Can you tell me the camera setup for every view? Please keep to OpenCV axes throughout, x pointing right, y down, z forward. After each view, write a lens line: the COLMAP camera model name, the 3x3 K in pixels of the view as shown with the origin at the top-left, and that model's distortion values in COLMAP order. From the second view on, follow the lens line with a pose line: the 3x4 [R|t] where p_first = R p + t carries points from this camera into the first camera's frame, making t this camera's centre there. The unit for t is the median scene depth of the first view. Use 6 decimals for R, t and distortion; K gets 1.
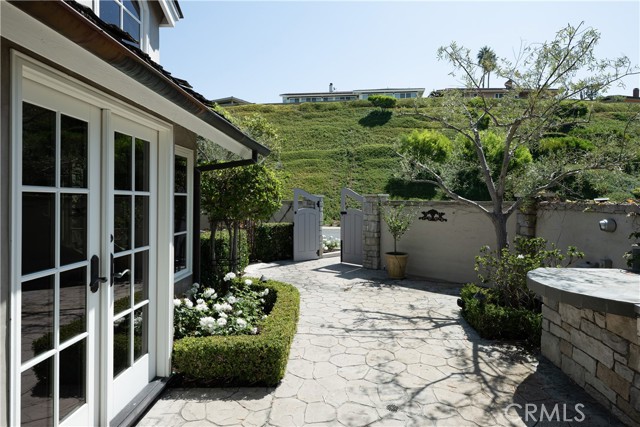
lens RADIAL K [[354.3, 0, 334.3], [0, 354.3, 202.9], [0, 0, 1]] dist [-0.014131, 0.000672]
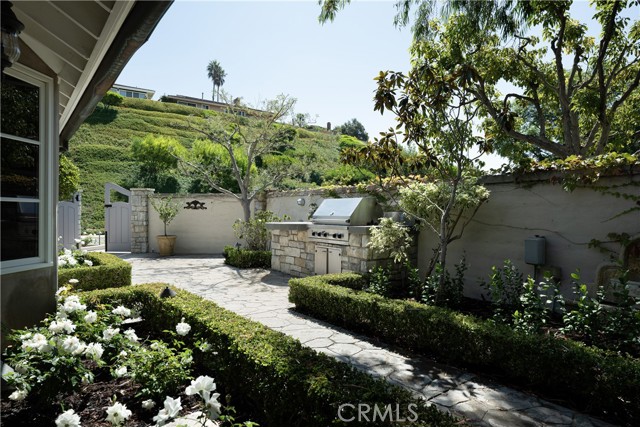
lens RADIAL K [[377.1, 0, 318.6], [0, 377.1, 212.1], [0, 0, 1]] dist [0.006116, 0.000772]
pose [[0.780333, -0.003872, 0.625353, -0.212744], [0.011287, 0.999905, -0.007893, 0.069895], [-0.625263, 0.013217, 0.780302, -0.328711]]
